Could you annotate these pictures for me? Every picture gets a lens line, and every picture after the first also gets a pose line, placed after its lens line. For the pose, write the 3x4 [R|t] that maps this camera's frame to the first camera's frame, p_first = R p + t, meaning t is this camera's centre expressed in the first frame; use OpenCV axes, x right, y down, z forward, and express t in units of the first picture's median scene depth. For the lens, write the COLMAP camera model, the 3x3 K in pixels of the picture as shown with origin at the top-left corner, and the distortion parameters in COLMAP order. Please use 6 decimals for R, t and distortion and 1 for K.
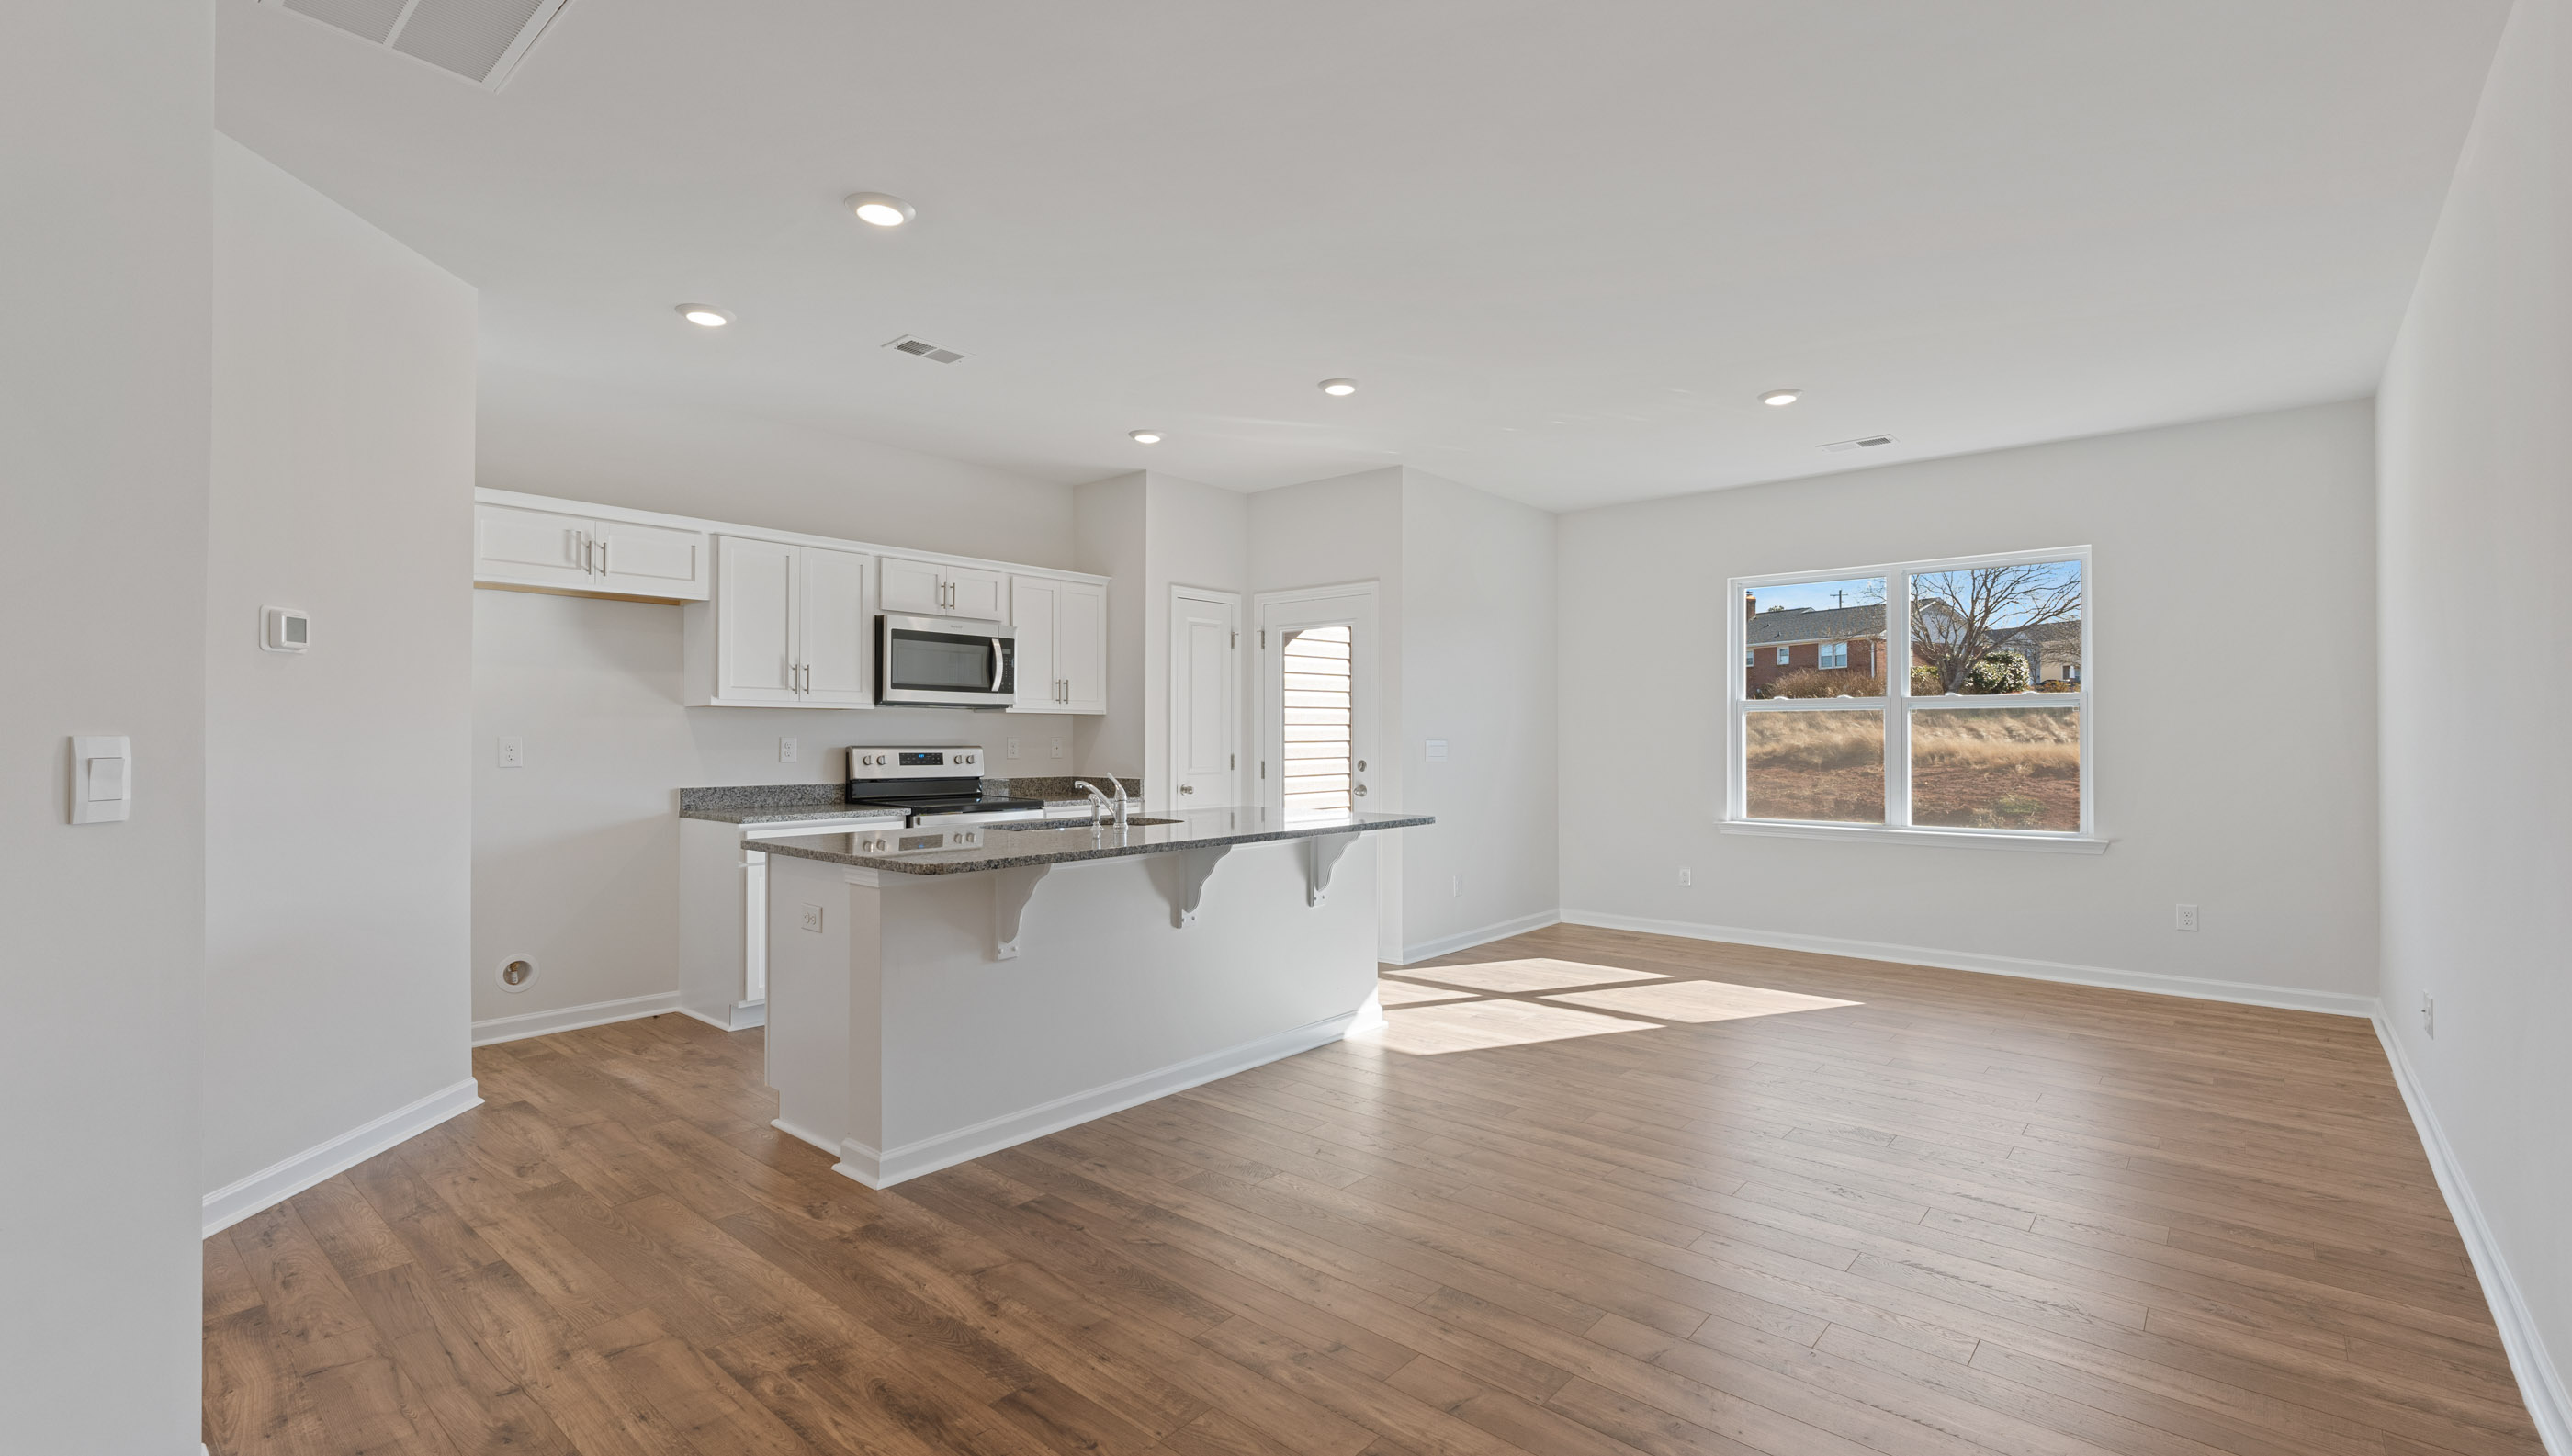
lens RADIAL K [[1120.5, 0, 1282.7], [0, 1120.5, 723.7], [0, 0, 1]] dist [-0.000321, 0.000979]
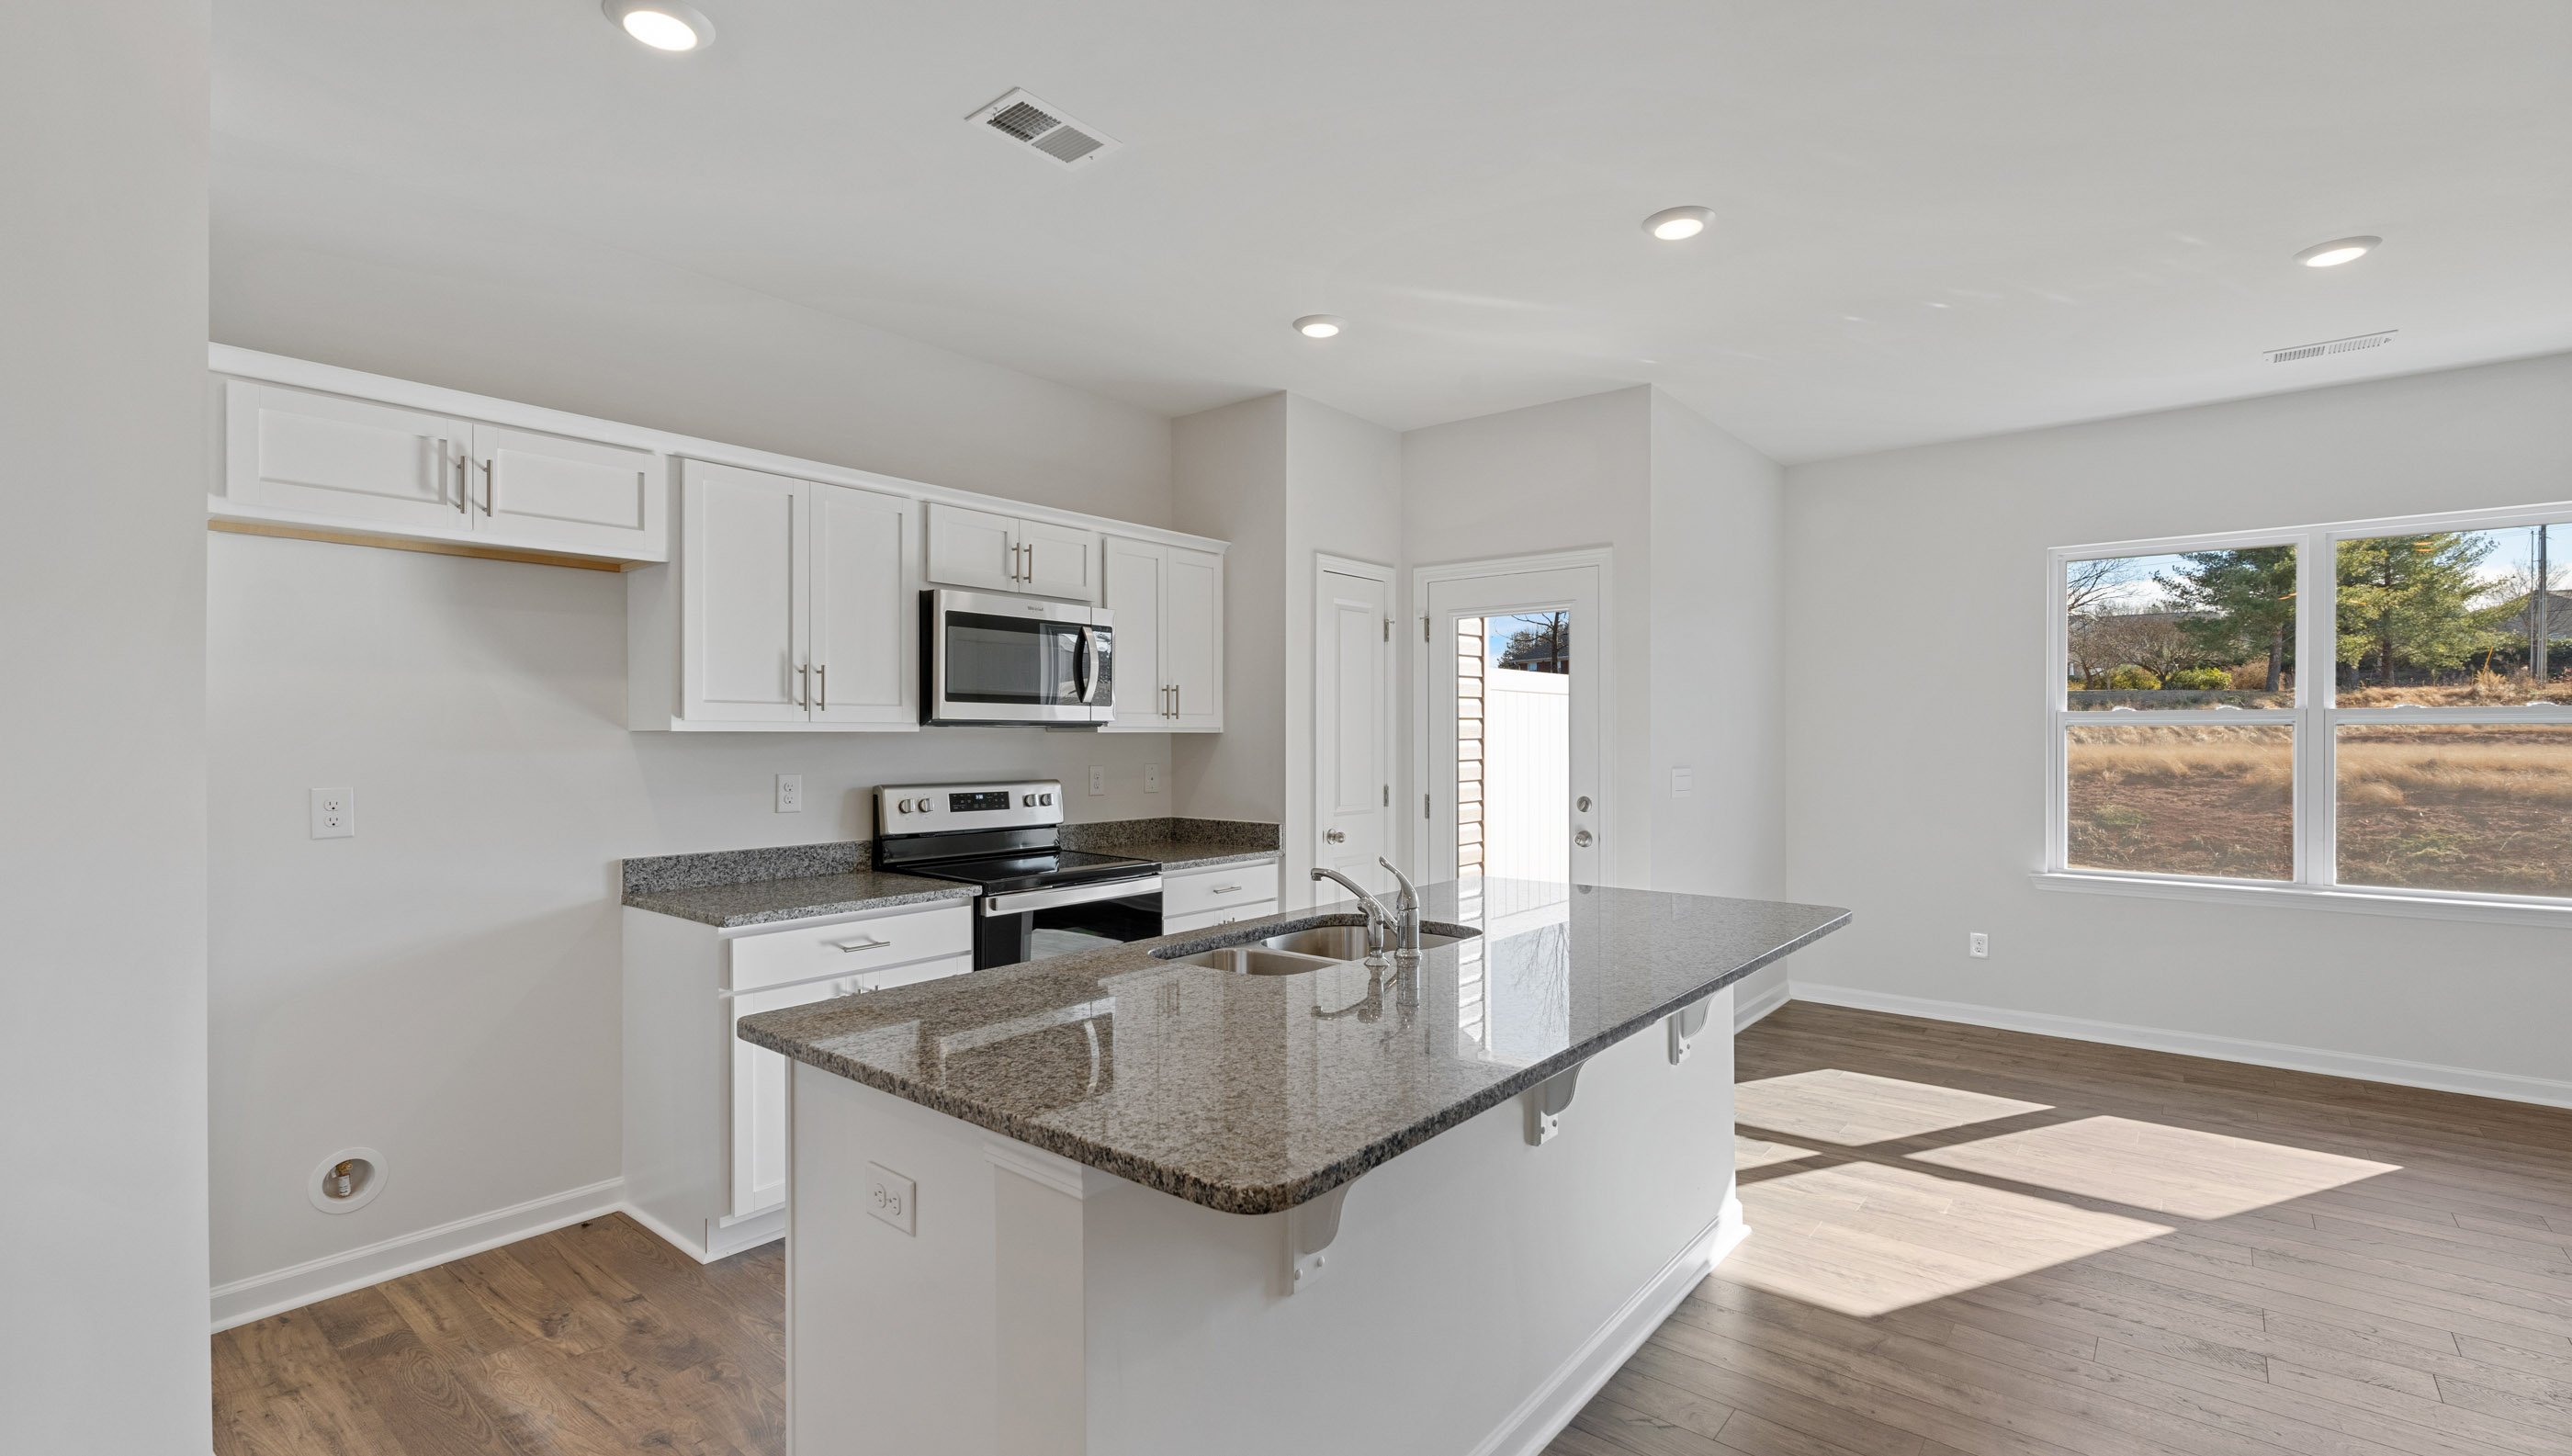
lens RADIAL K [[1120.5, 0, 1273.8], [0, 1120.5, 731.1], [0, 0, 1]] dist [-0.000321, 0.000979]
pose [[0.999728, -0.001824, 0.023248, -0.161363], [0.001623, 0.999961, 0.008646, -0.017862], [-0.023263, -0.008606, 0.999692, 0.313888]]
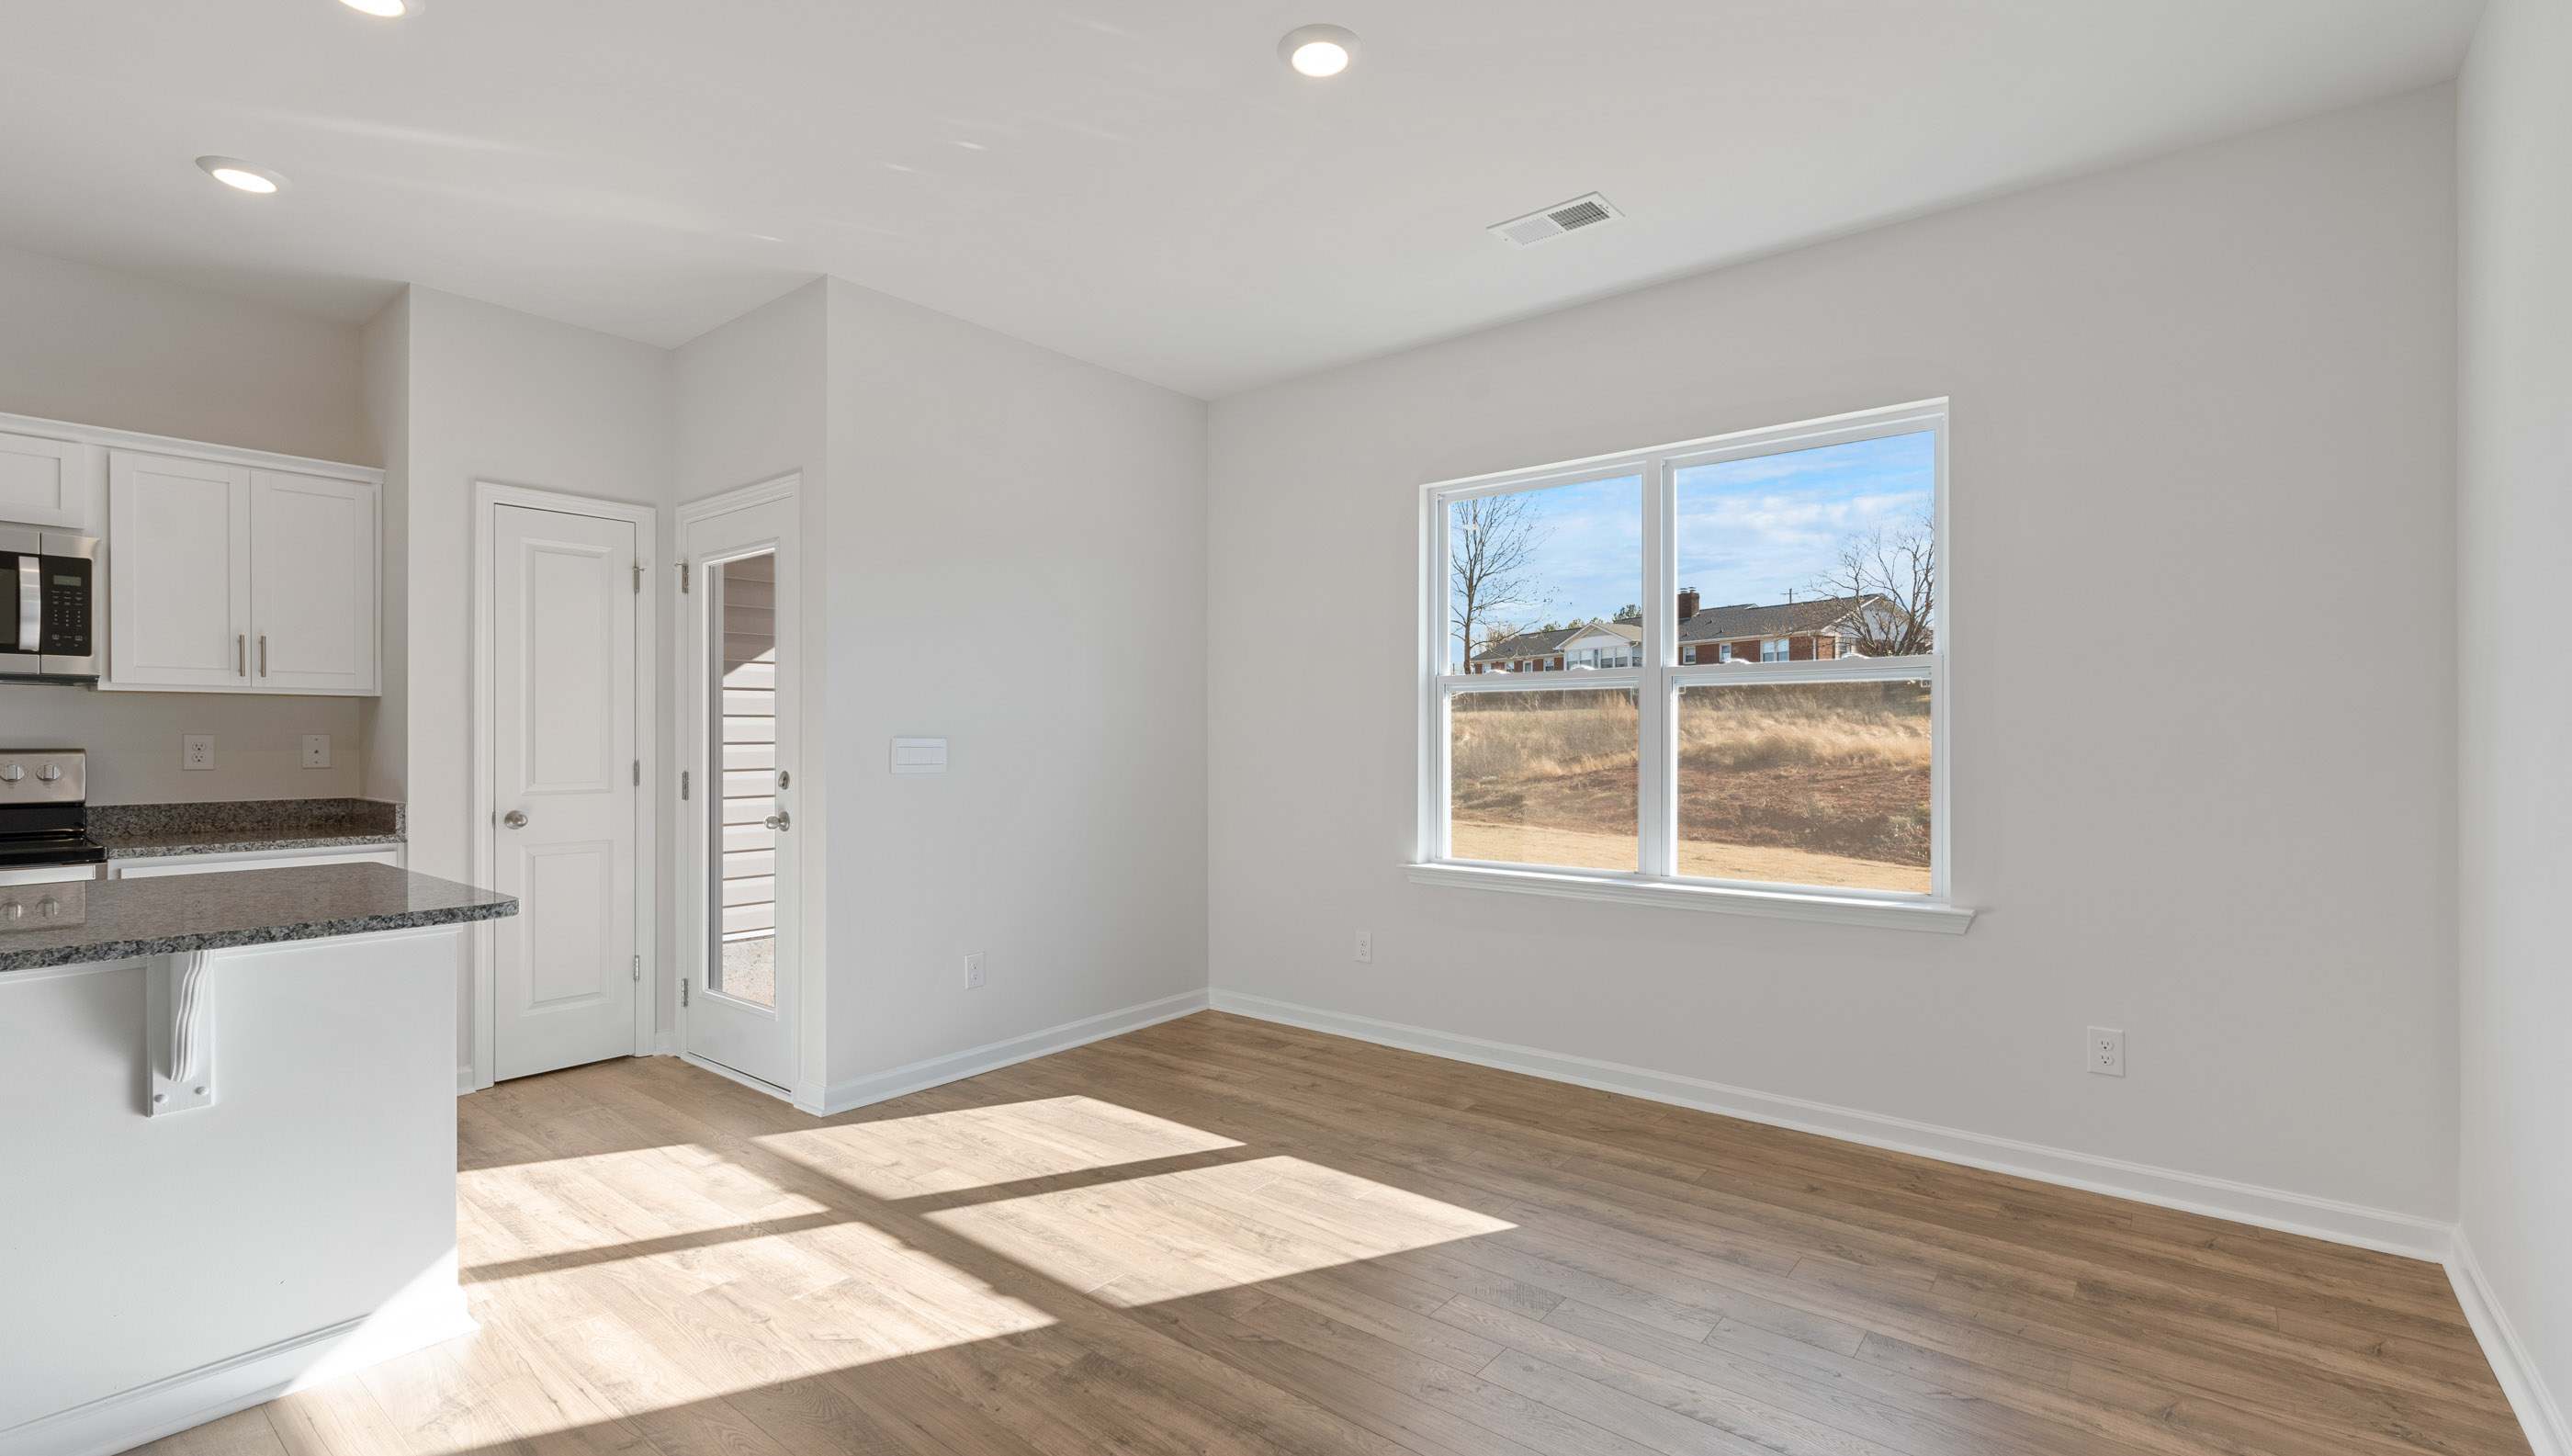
lens RADIAL K [[1120.5, 0, 1288.6], [0, 1120.5, 734.8], [0, 0, 1]] dist [-0.000321, 0.000979]
pose [[0.999373, -0.001920, 0.035349, 0.356411], [0.001589, 0.999954, 0.009413, 0.008508], [-0.035366, -0.009351, 0.999331, 0.428964]]
